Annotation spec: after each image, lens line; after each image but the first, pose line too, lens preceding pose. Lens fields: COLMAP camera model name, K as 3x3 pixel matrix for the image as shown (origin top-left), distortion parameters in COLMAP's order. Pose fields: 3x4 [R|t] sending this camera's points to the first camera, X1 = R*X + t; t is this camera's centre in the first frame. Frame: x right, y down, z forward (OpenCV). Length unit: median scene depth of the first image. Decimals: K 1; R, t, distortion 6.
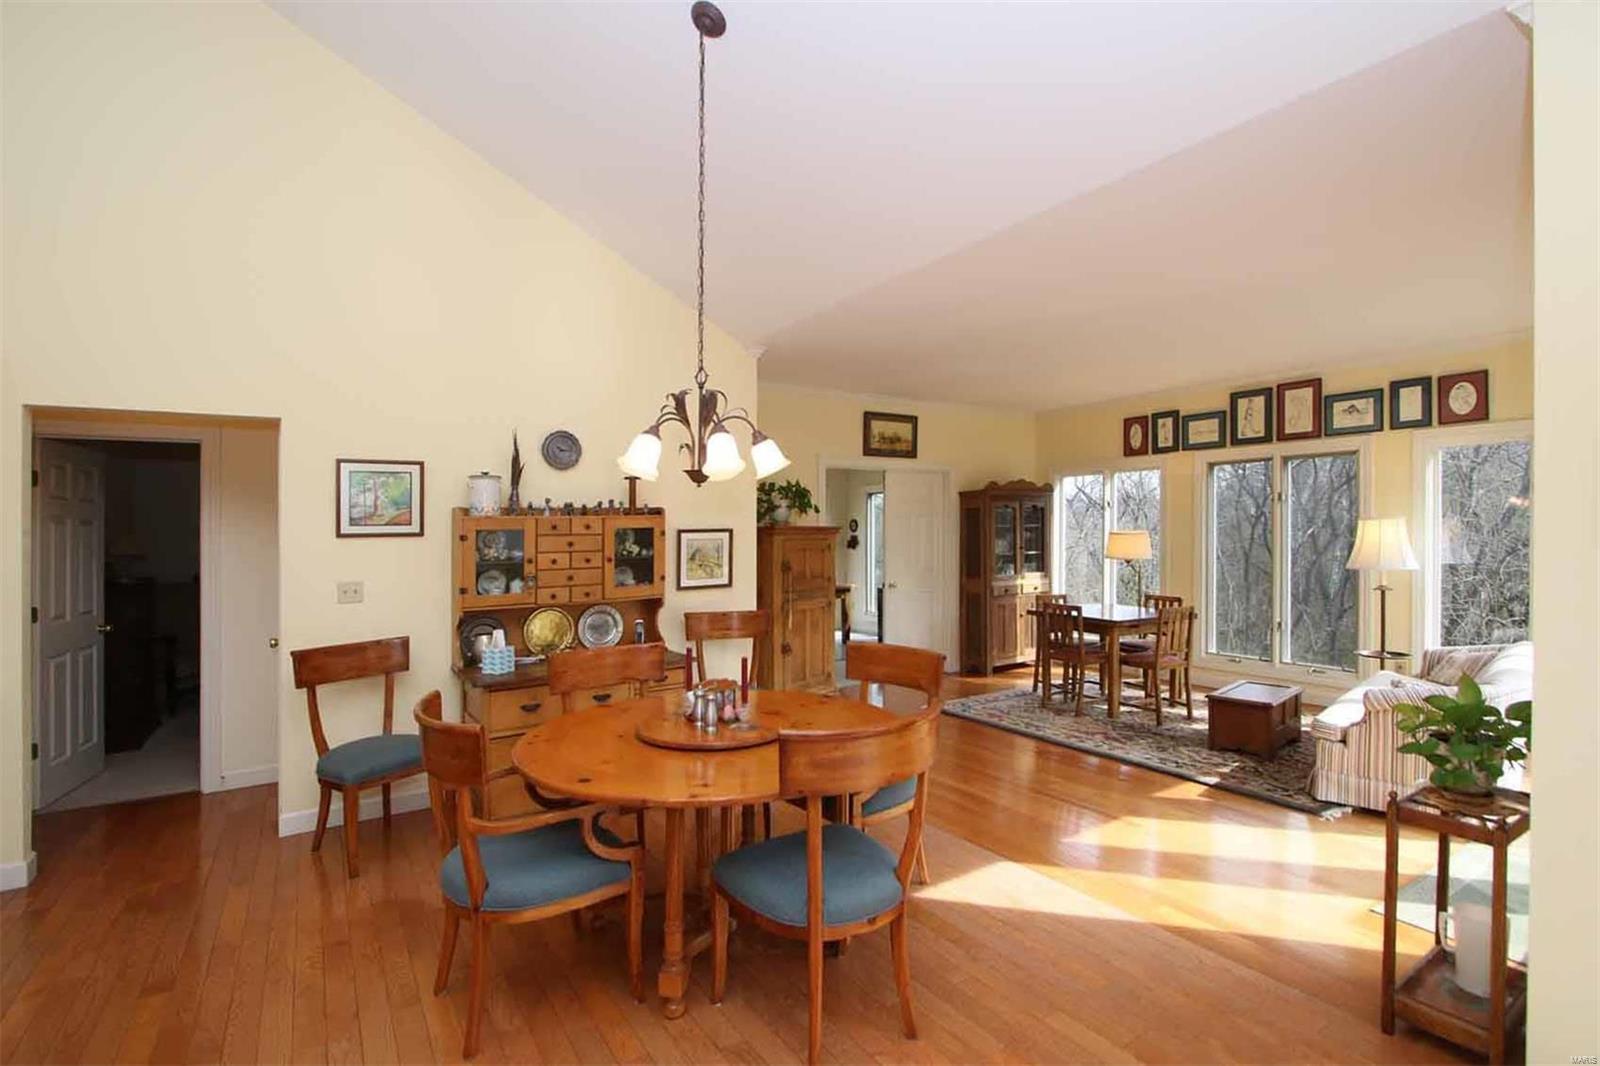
lens RADIAL K [[740.2, 0, 812.6], [0, 740.2, 530.7], [0, 0, 1]] dist [-0.000341, 0.001405]
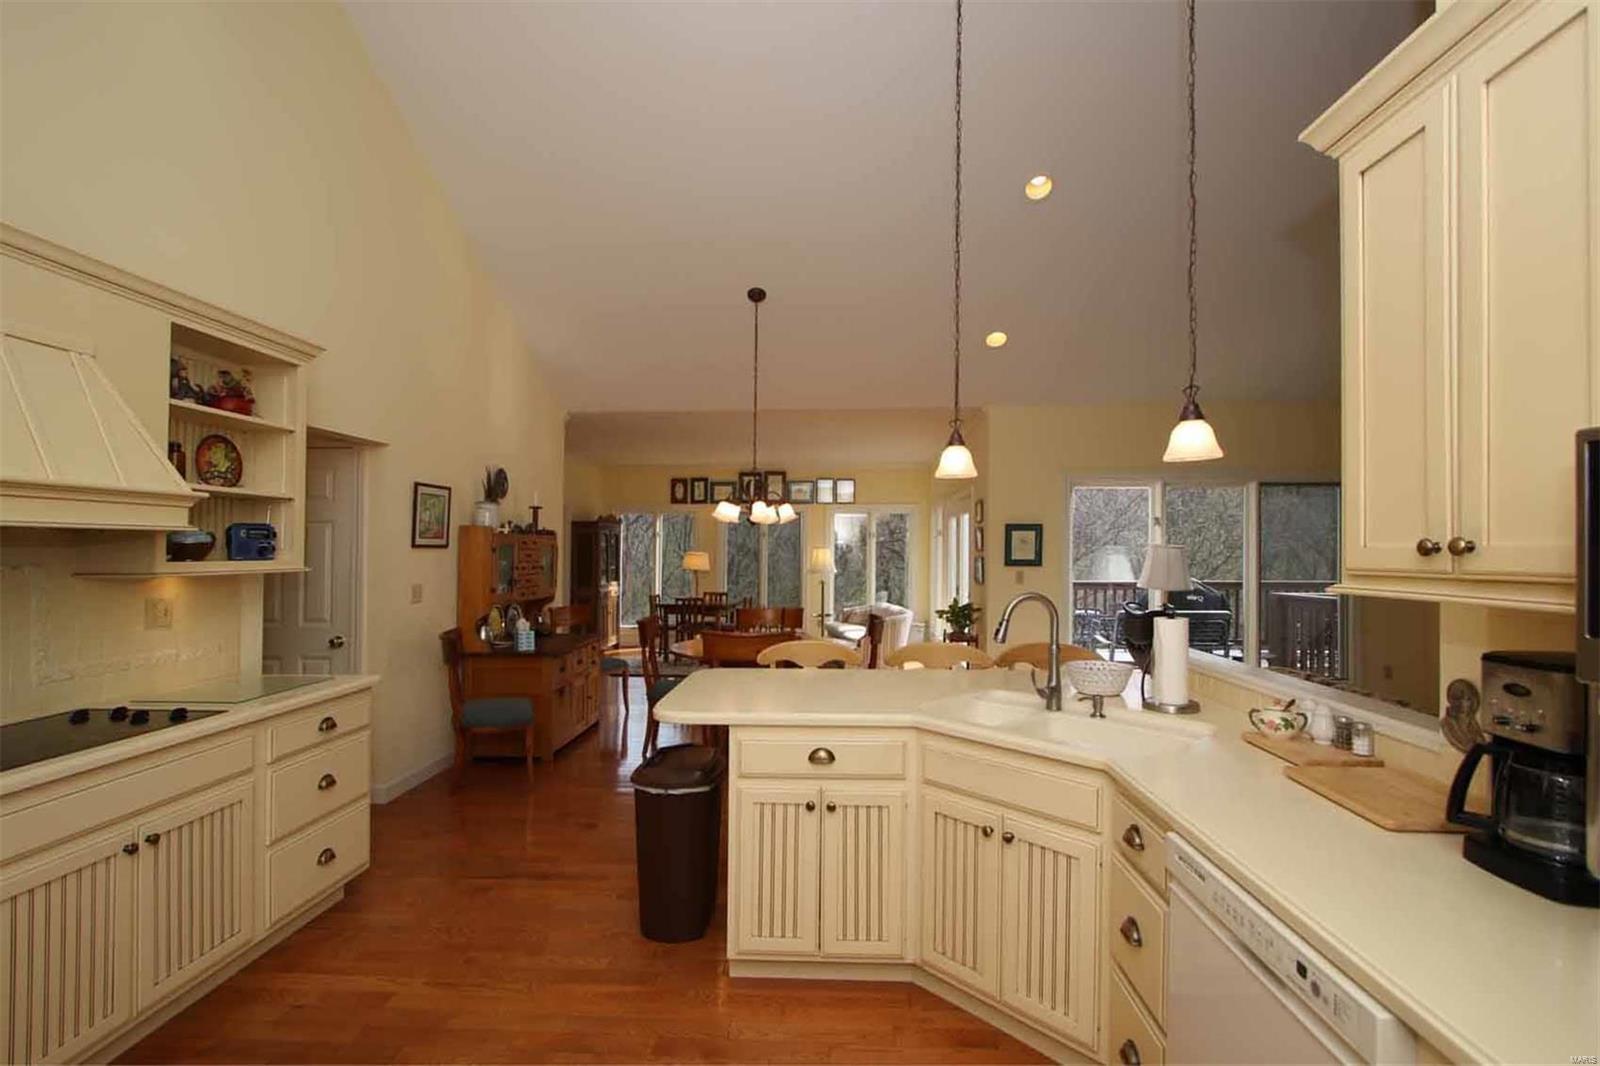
lens RADIAL K [[740.2, 0, 805.0], [0, 740.2, 538.2], [0, 0, 1]] dist [-0.000341, 0.001405]
pose [[0.599328, 0.028443, 0.799998, -2.397382], [-0.009556, 0.999552, -0.028380, 0.042985], [-0.800447, 0.009364, 0.599331, -0.471910]]
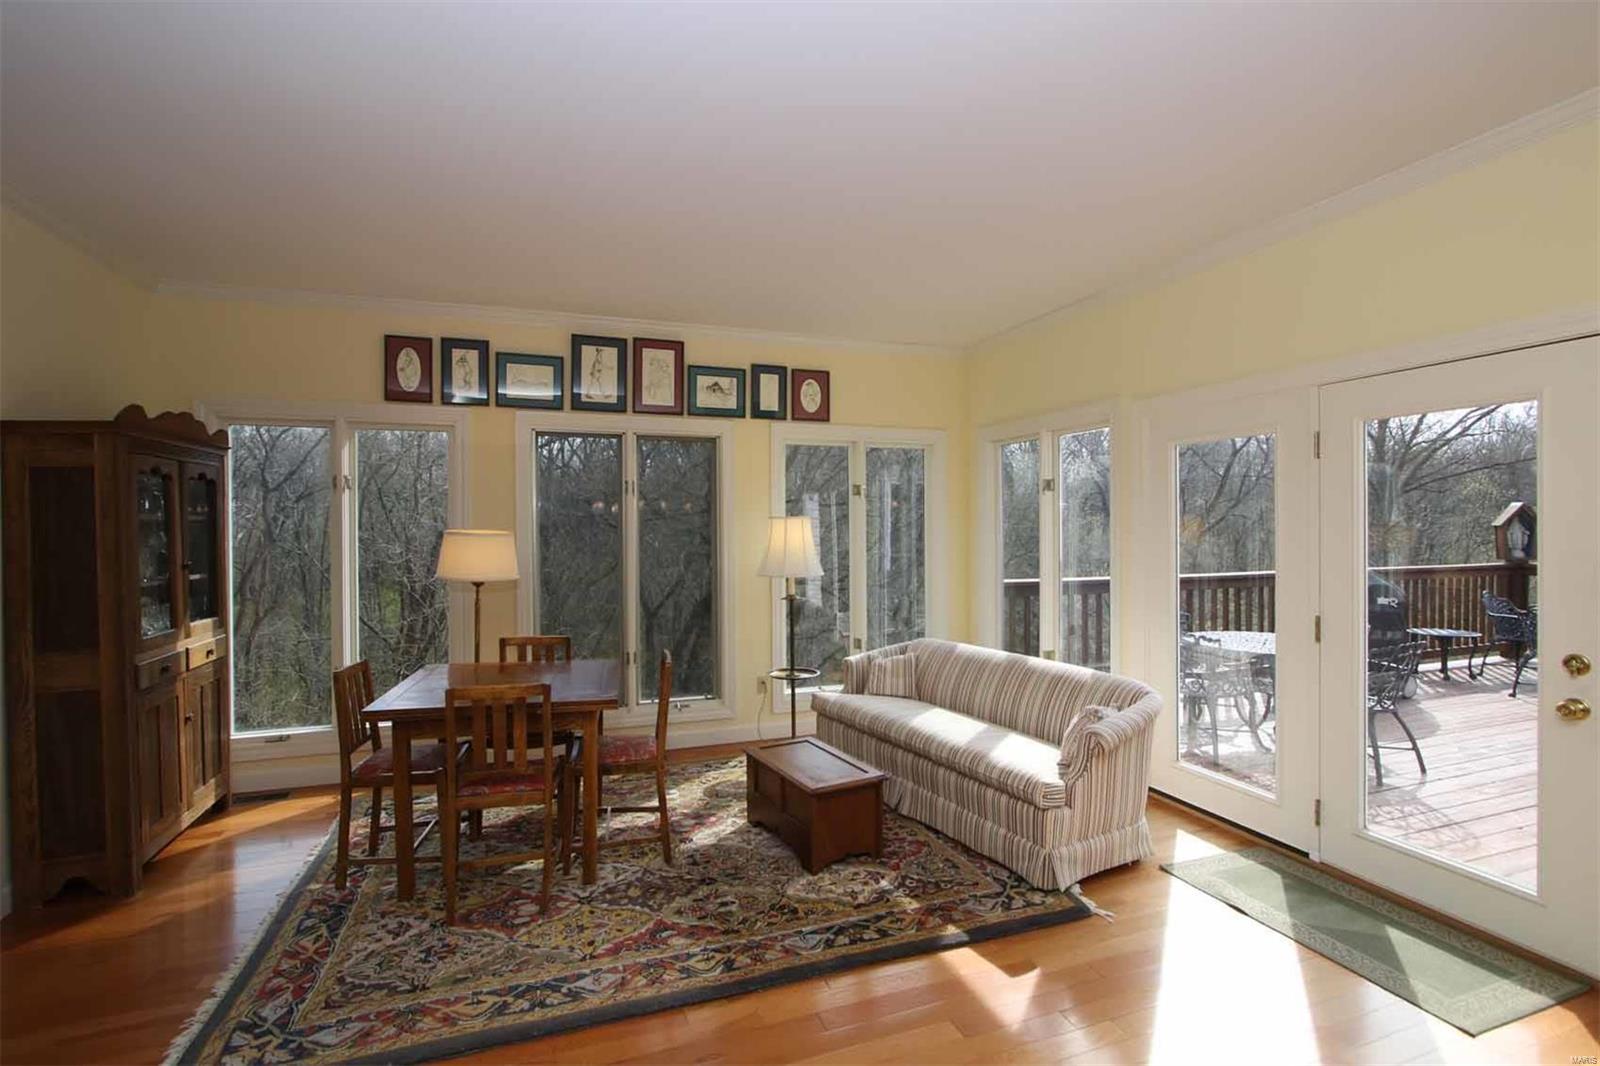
lens RADIAL K [[740.2, 0, 787.2], [0, 740.2, 540.1], [0, 0, 1]] dist [-0.000341, 0.001405]
pose [[0.264023, -0.003681, 0.964509, -0.192349], [-0.000221, 0.999992, 0.003877, 0.020085], [-0.964516, -0.001237, 0.264020, 2.119933]]
